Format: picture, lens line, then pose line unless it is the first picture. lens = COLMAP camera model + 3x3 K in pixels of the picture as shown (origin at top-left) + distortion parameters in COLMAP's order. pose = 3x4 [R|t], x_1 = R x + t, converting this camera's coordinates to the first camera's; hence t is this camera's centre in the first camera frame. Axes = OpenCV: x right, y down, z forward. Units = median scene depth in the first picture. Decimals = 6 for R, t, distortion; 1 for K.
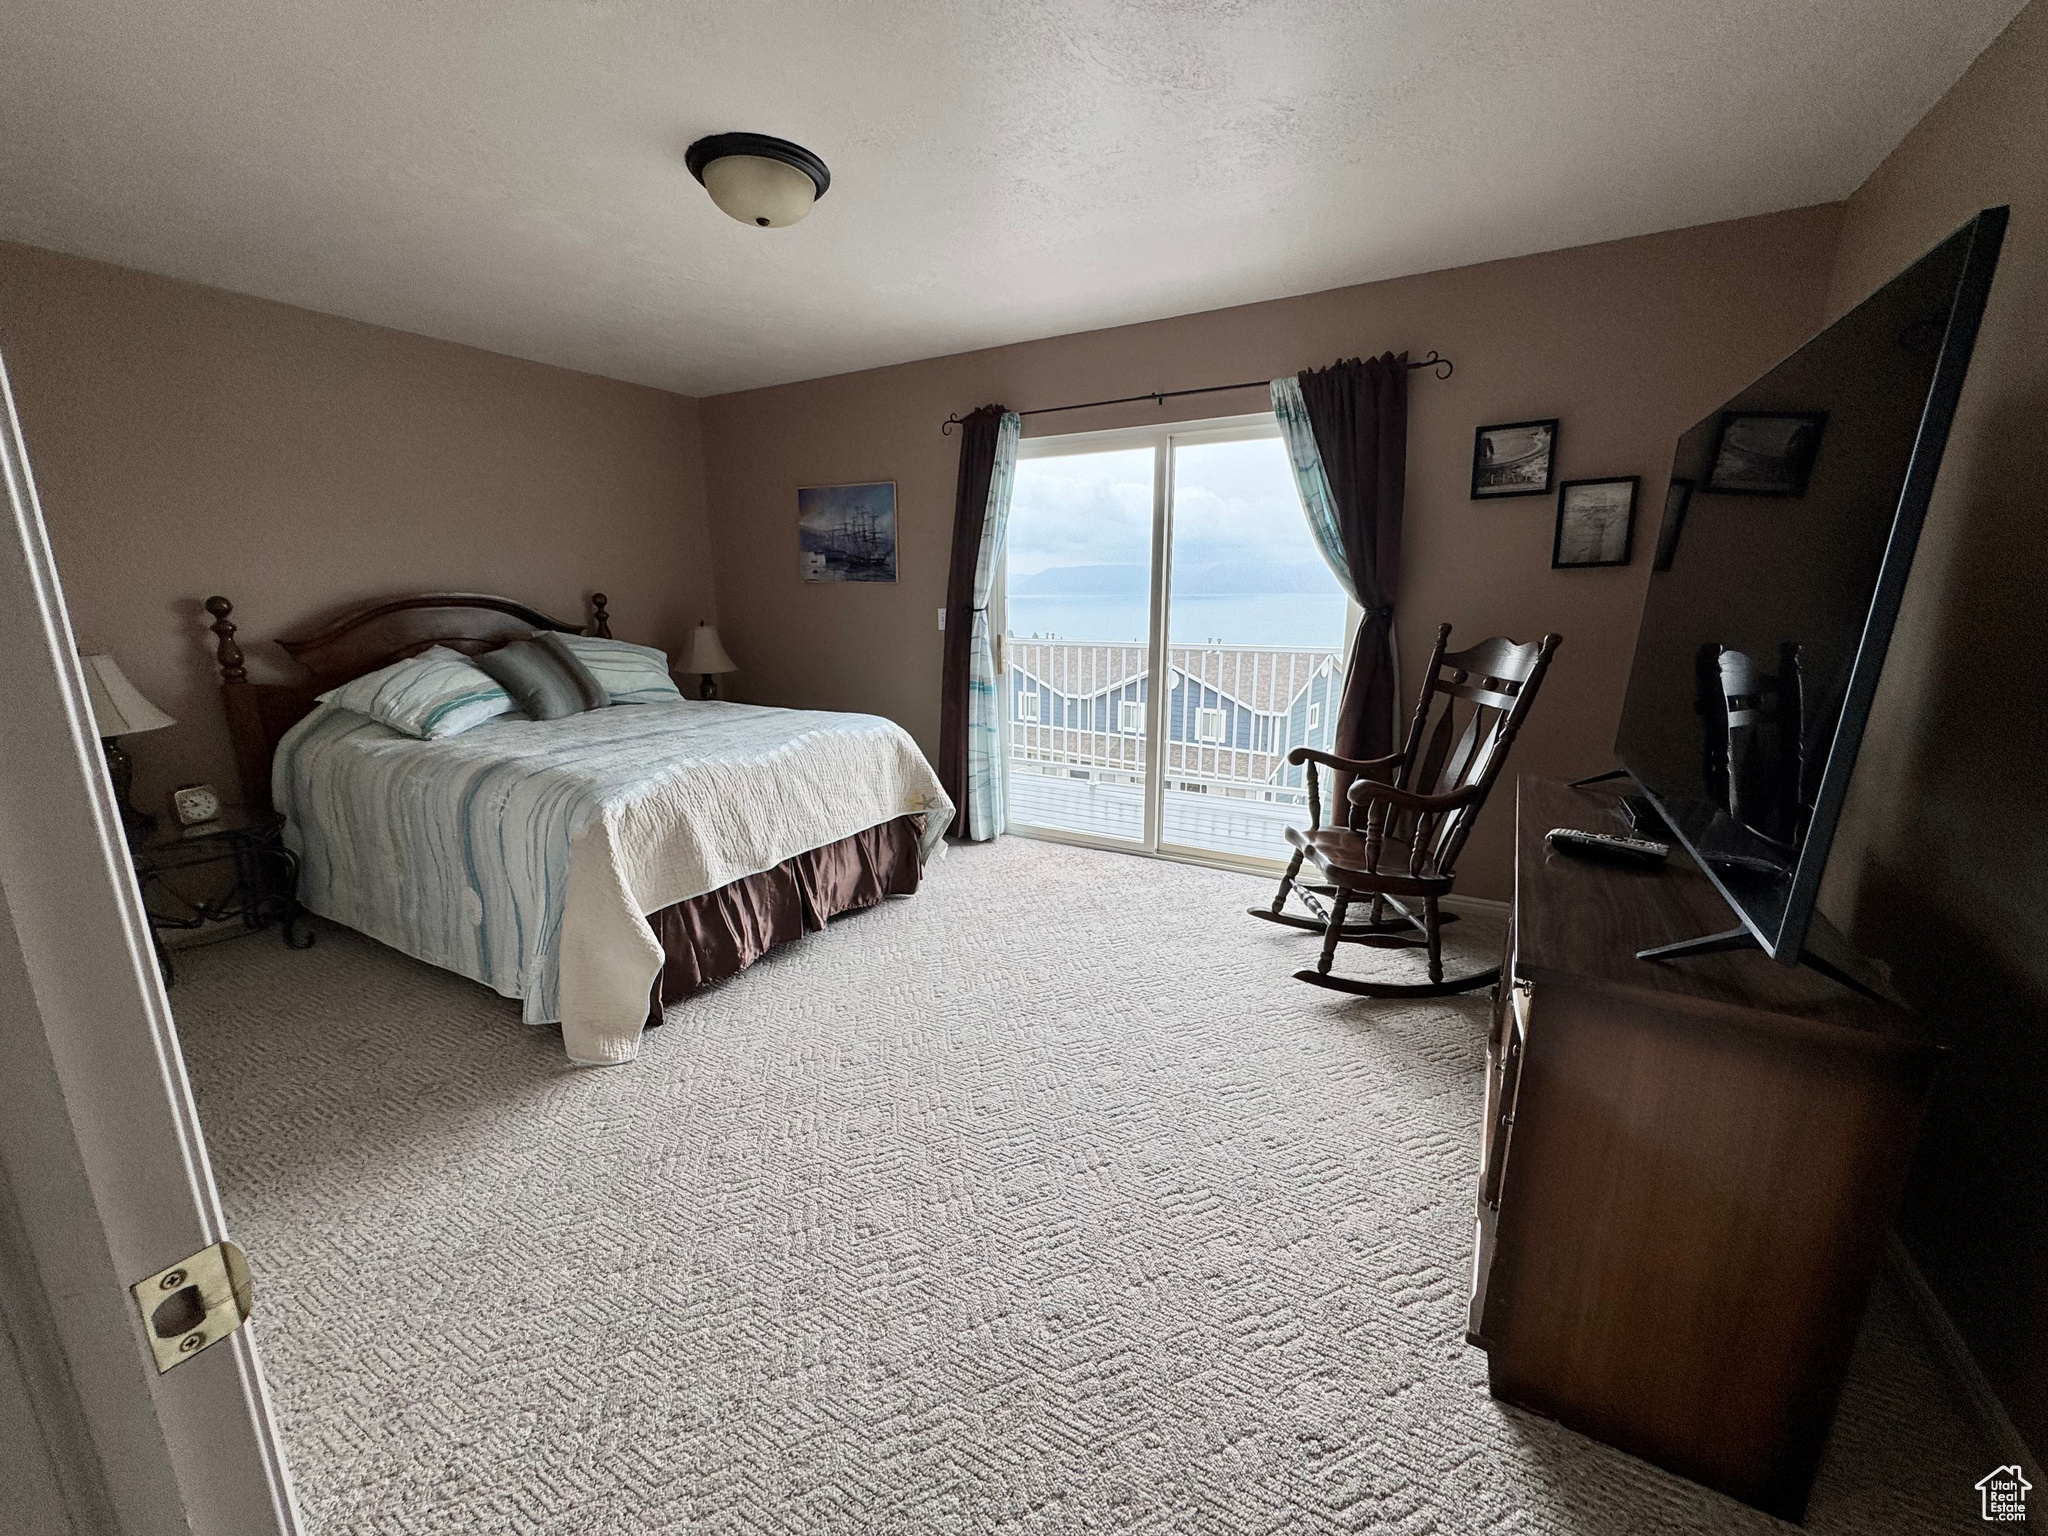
lens RADIAL K [[816.5, 0, 1024.7], [0, 816.5, 769.7], [0, 0, 1]] dist [-0.001855, 0.000319]
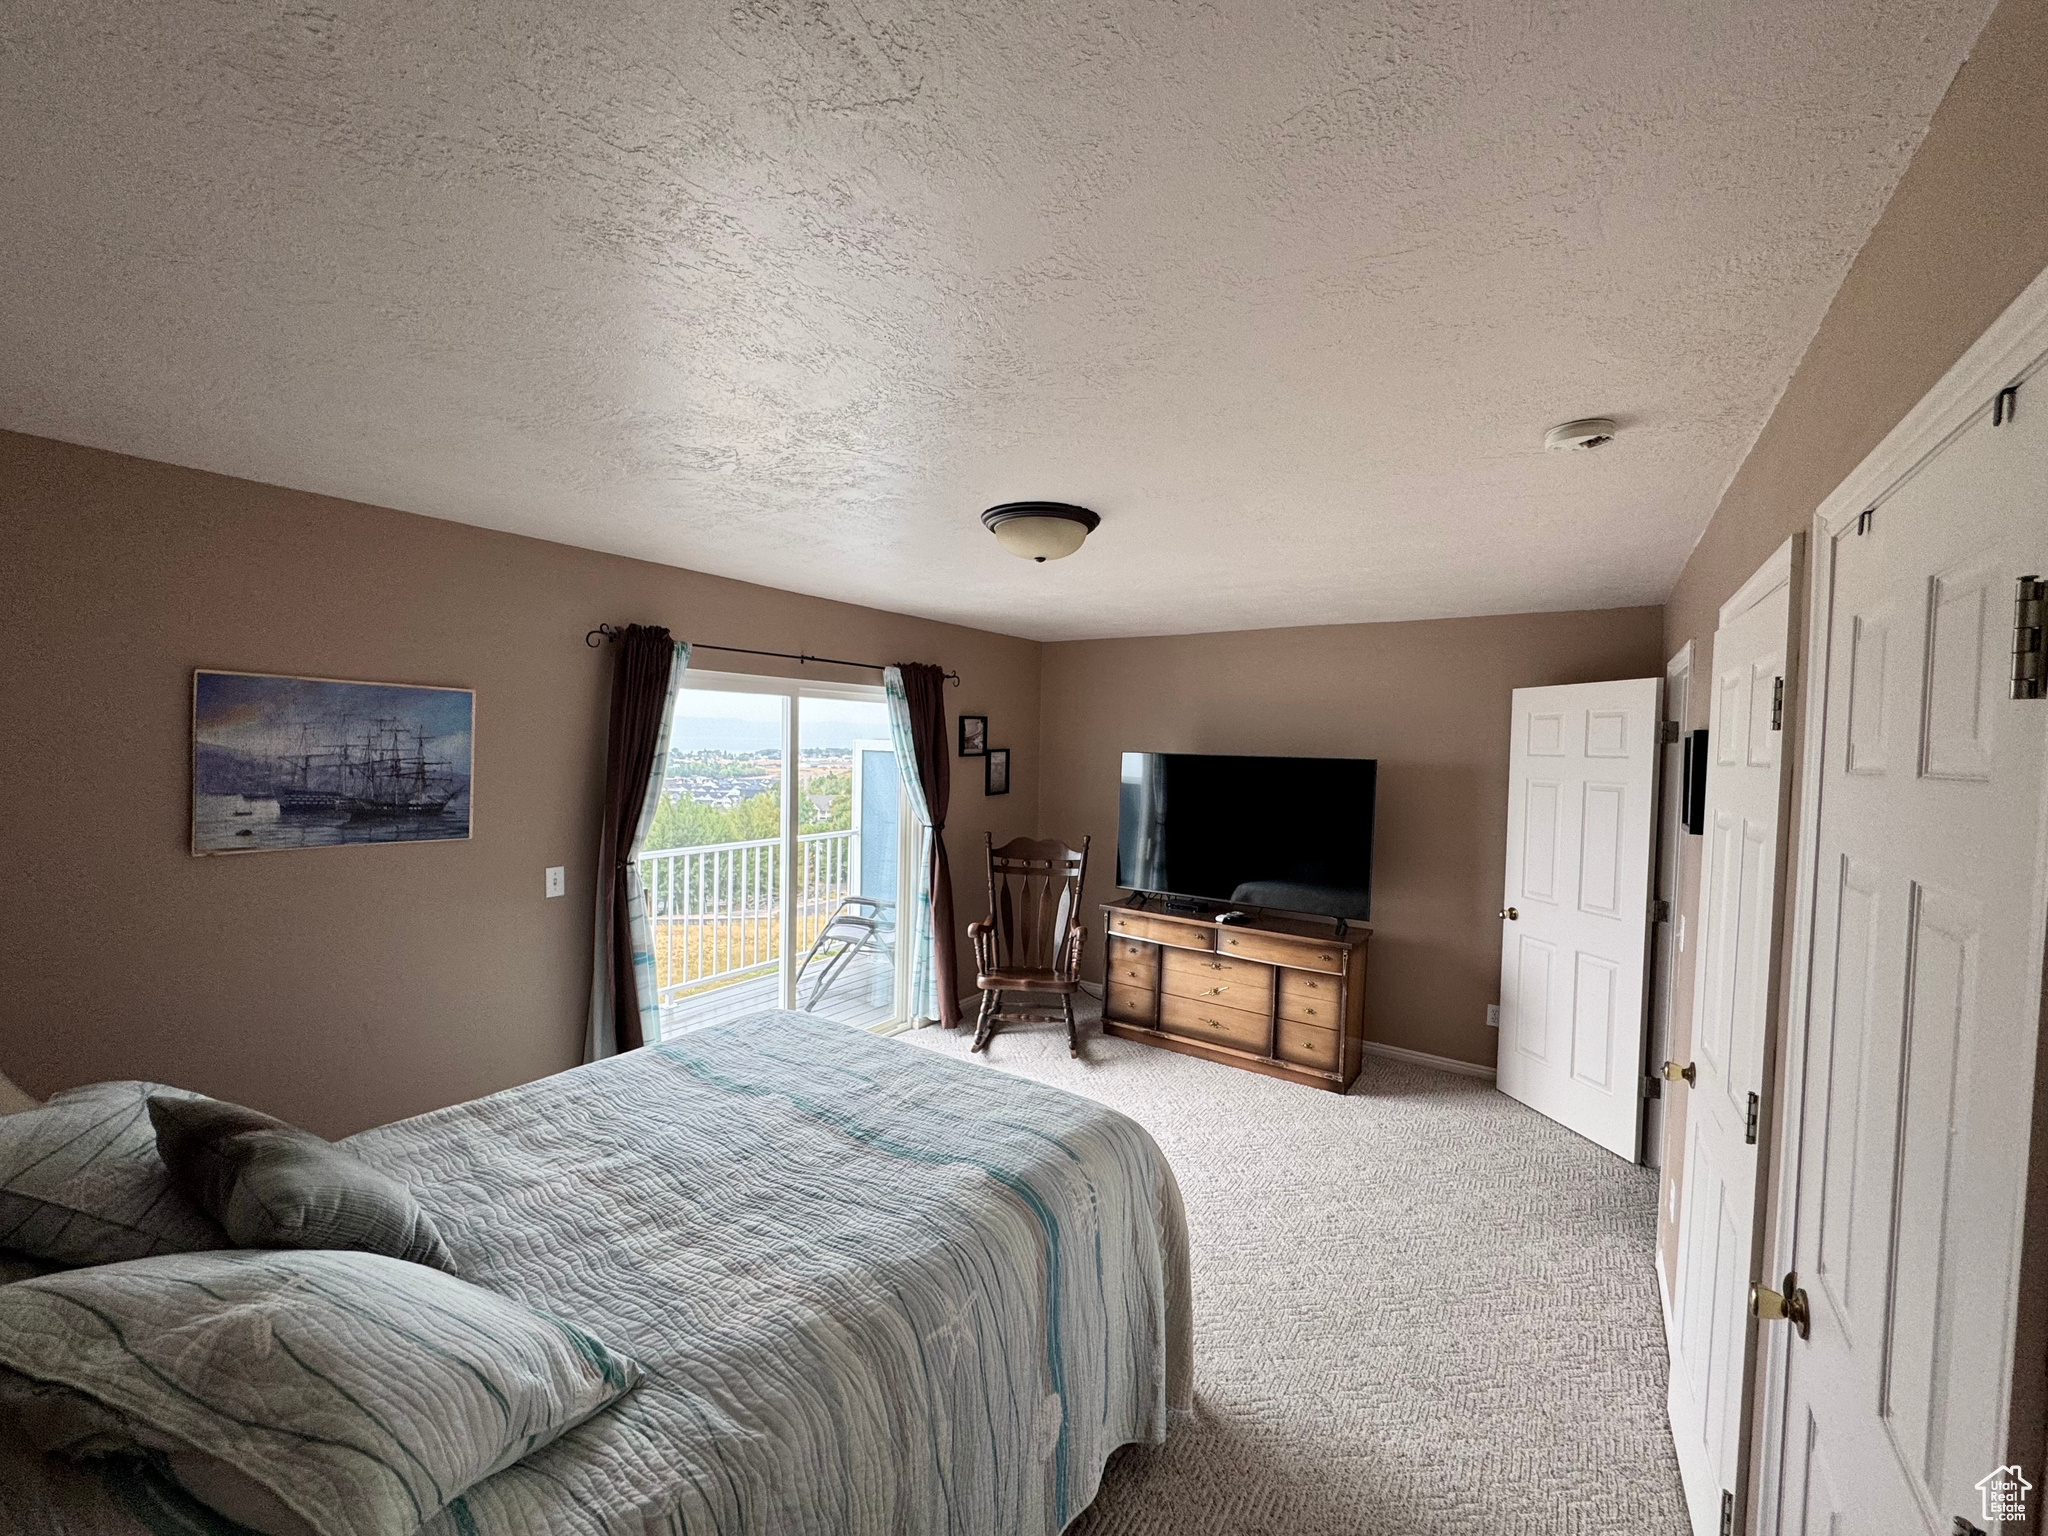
lens RADIAL K [[816.5, 0, 1025.7], [0, 816.5, 768.8], [0, 0, 1]] dist [-0.001855, 0.000319]
pose [[0.084380, -0.026635, 0.996078, -0.956924], [0.191331, 0.981474, 0.010036, -0.258373], [-0.977892, 0.189734, 0.087913, 0.631728]]
